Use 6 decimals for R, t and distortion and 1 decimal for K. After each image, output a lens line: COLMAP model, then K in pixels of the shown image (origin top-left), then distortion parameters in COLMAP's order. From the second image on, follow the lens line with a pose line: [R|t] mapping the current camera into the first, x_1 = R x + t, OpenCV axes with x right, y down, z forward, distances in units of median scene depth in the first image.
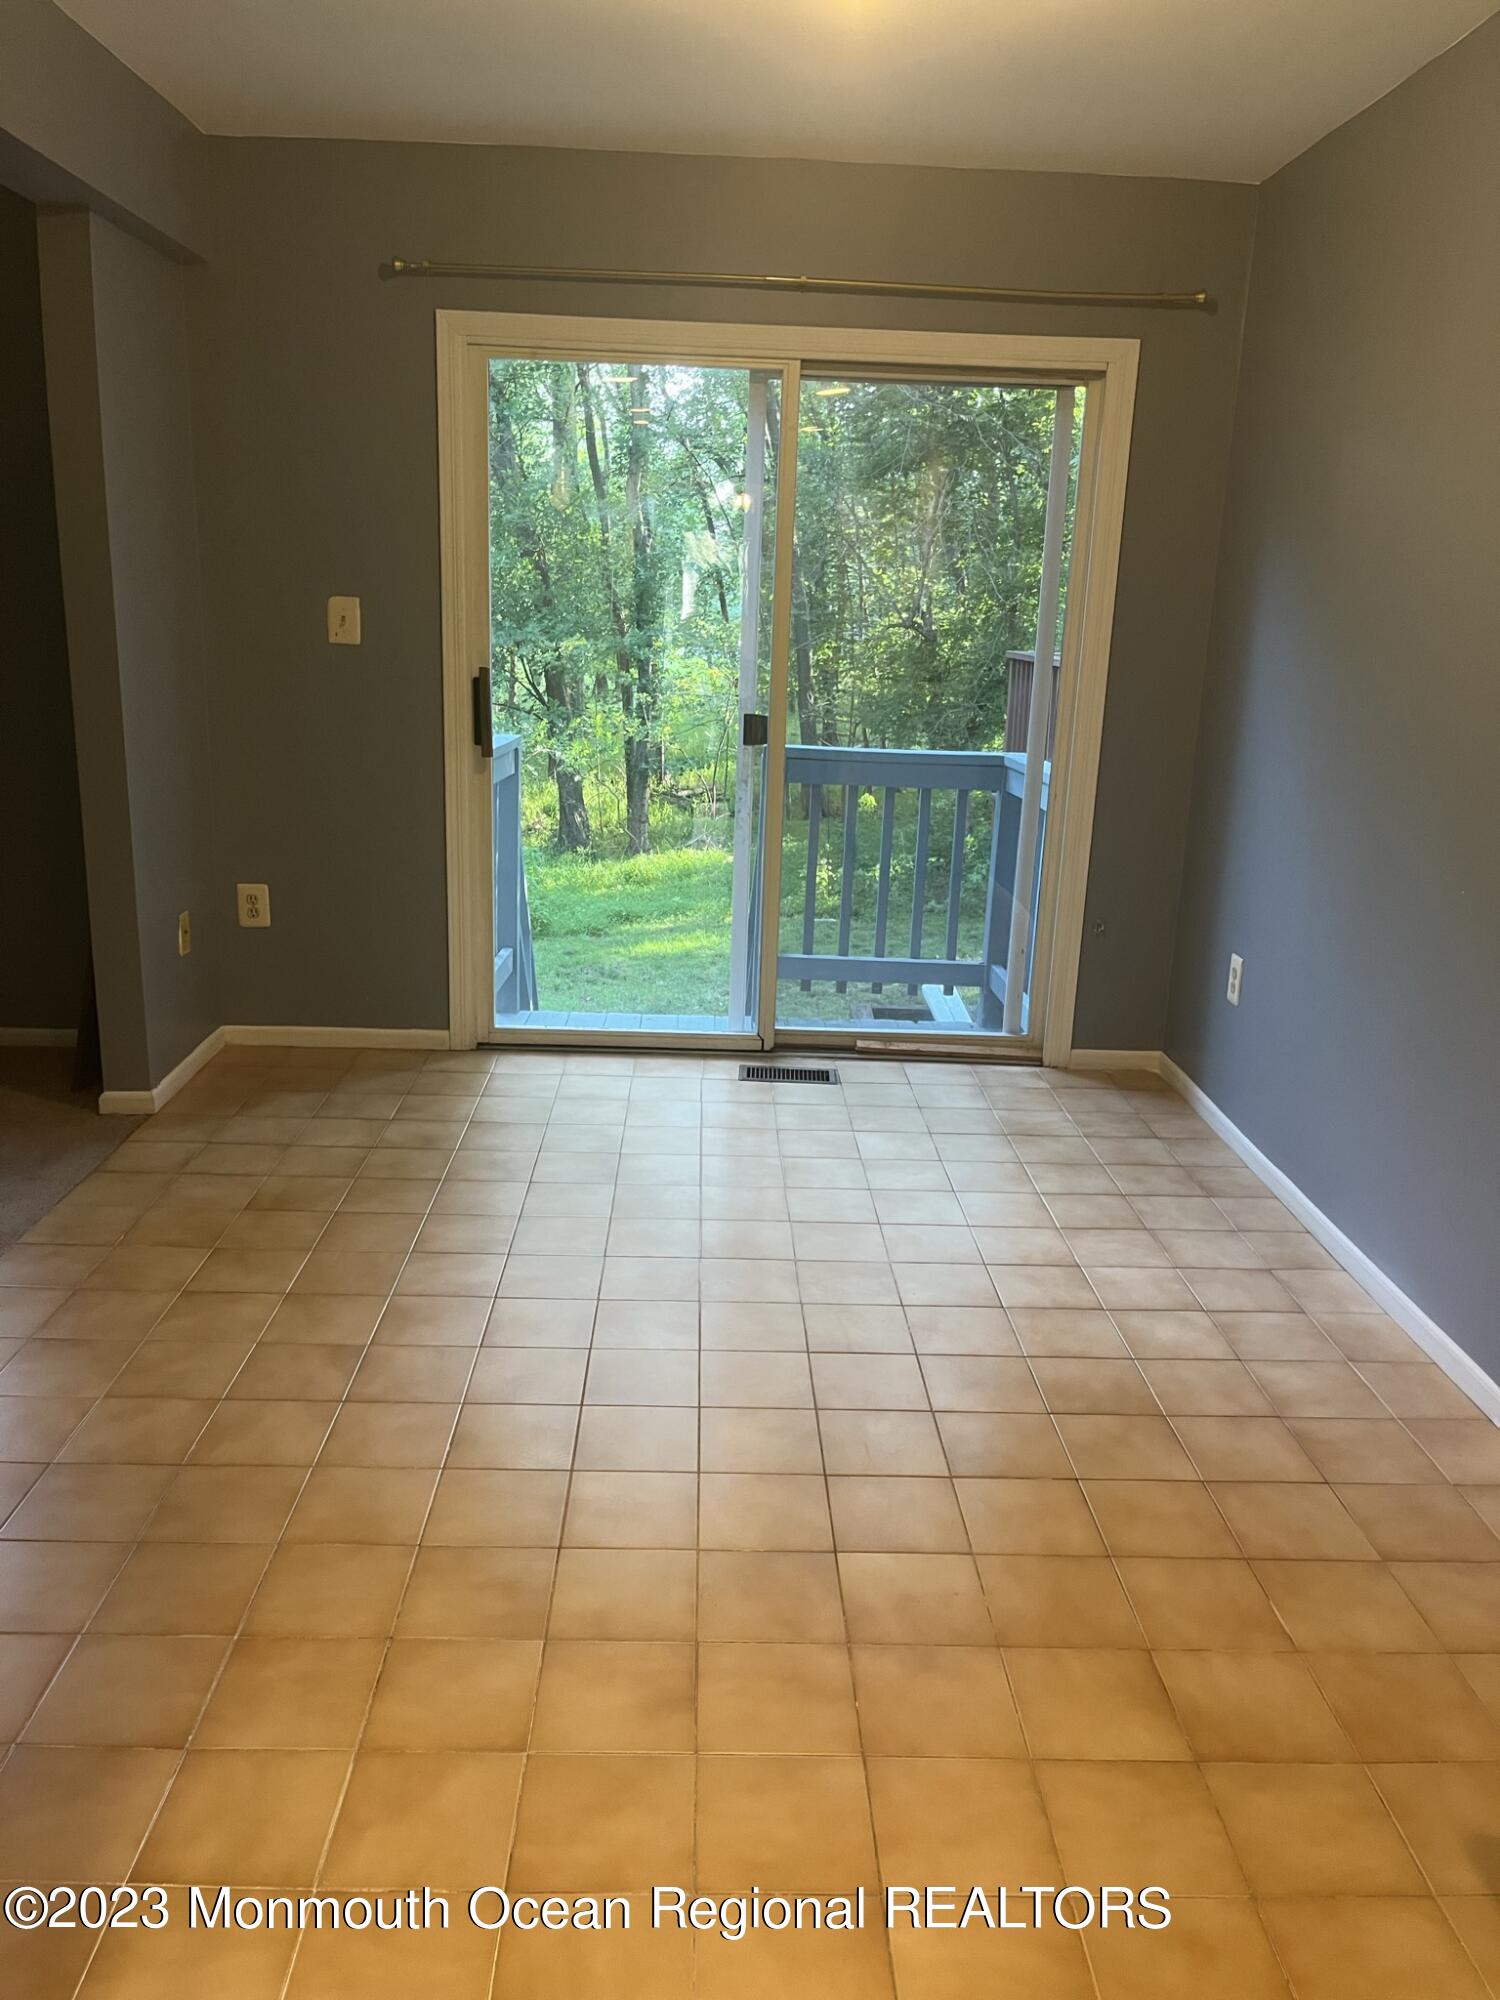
lens RADIAL K [[1514.6, 0, 749.0], [0, 1514.6, 1005.4], [0, 0, 1]] dist [0.024085, -0.008091]
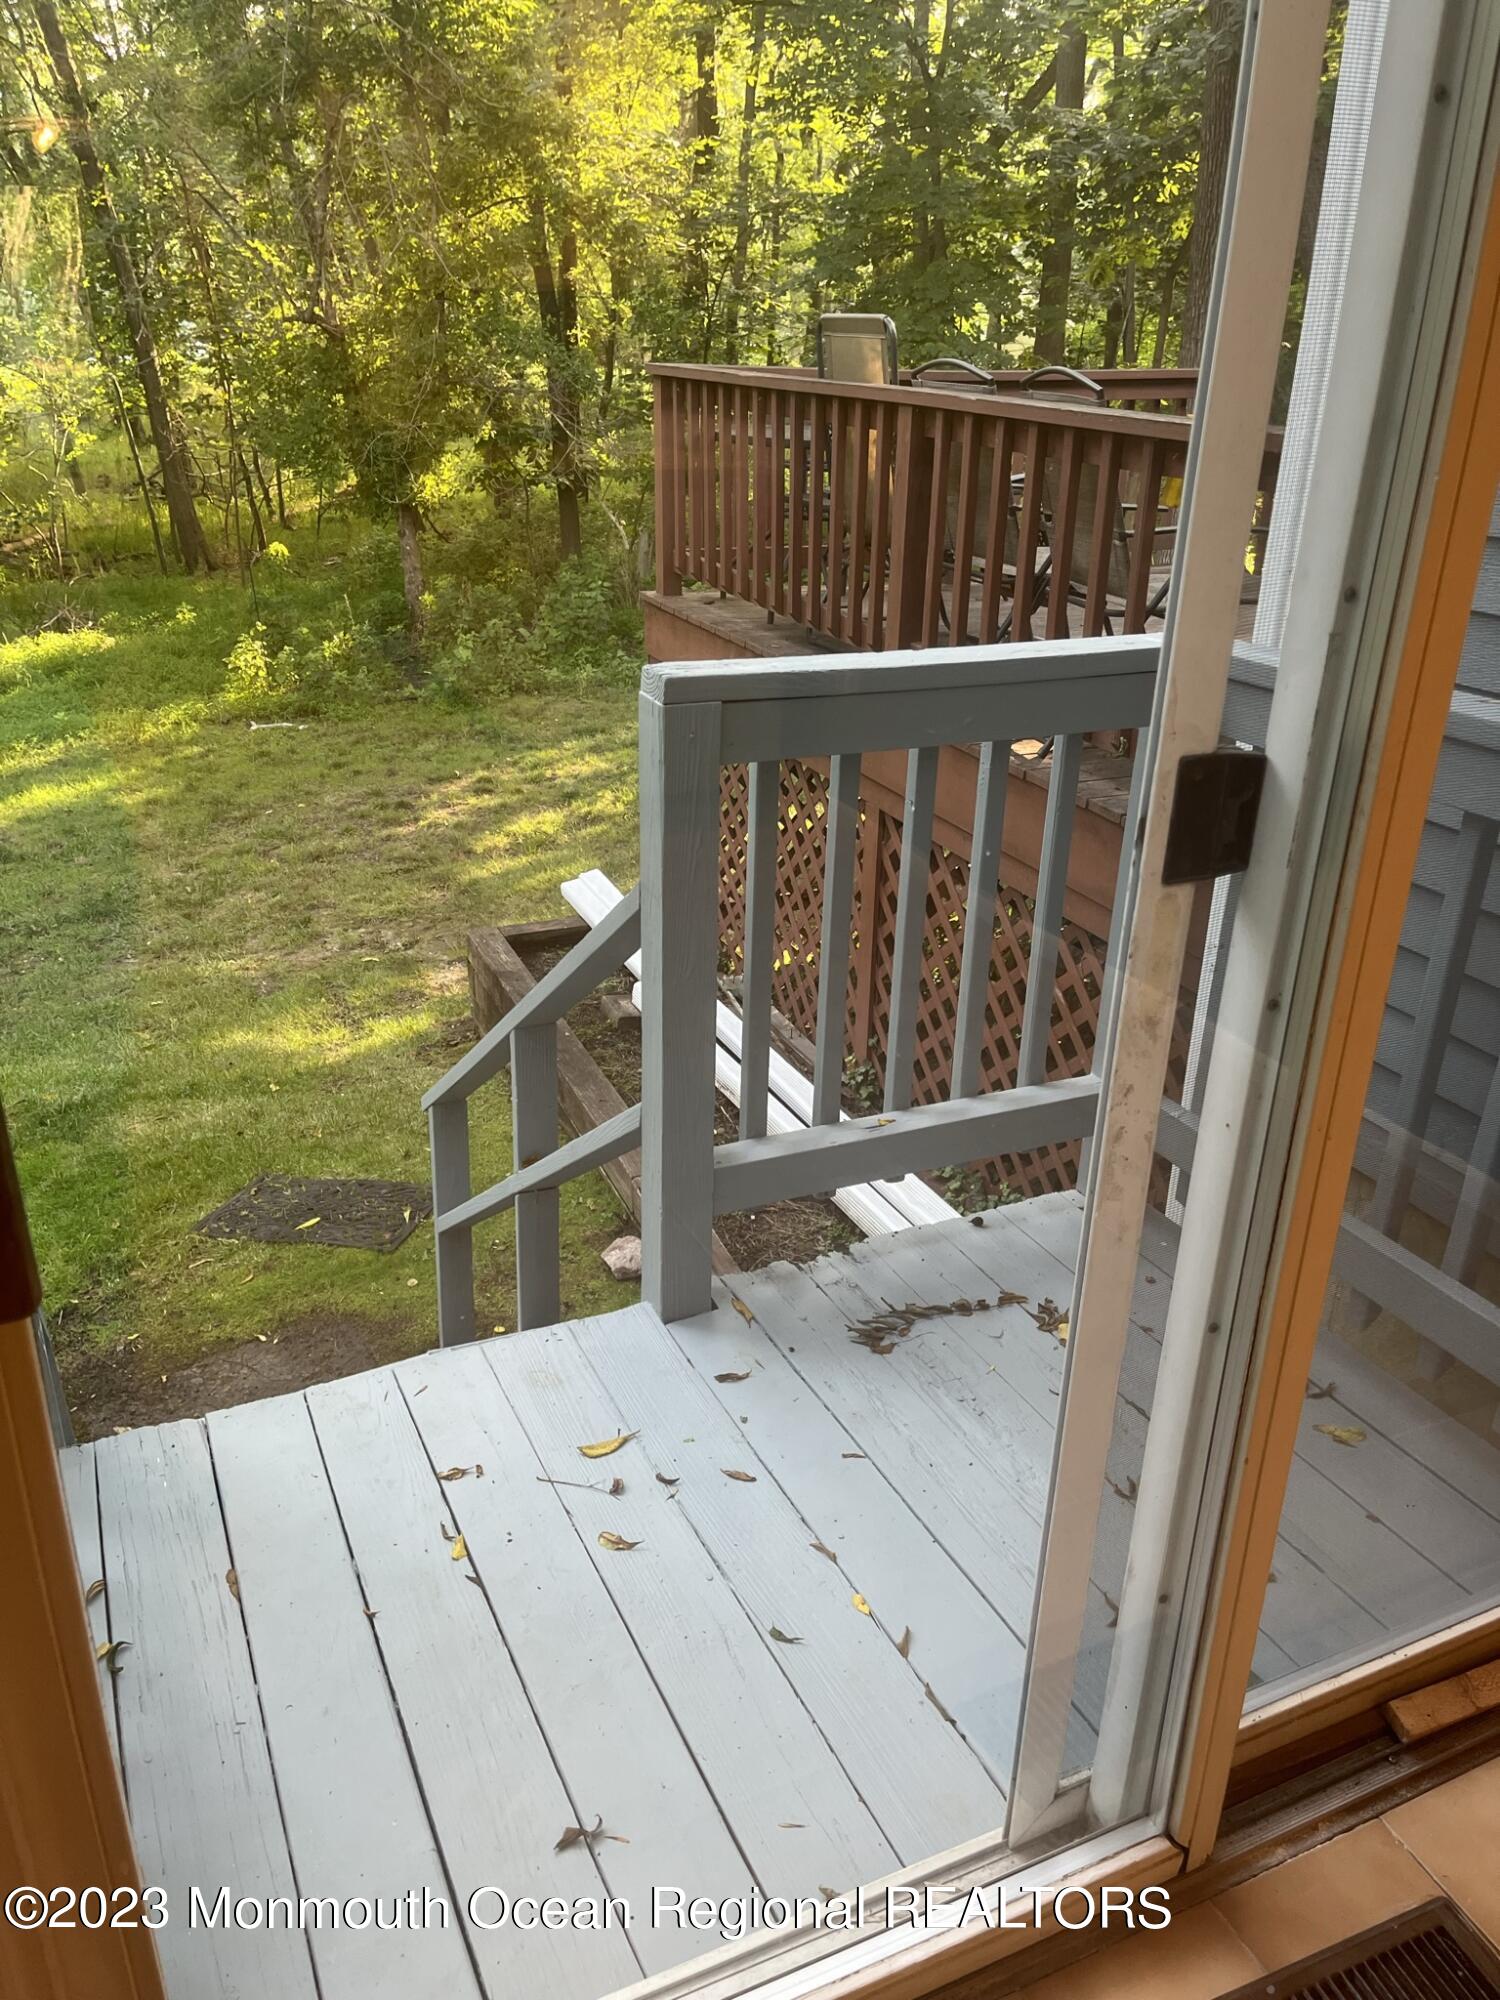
lens RADIAL K [[1514.6, 0, 752.2], [0, 1514.6, 989.4], [0, 0, 1]] dist [0.024085, -0.008091]
pose [[0.916628, -0.179989, 0.356926, -0.025776], [0.117103, 0.974629, 0.190749, -0.039313], [-0.382203, -0.133049, 0.914450, 0.159139]]
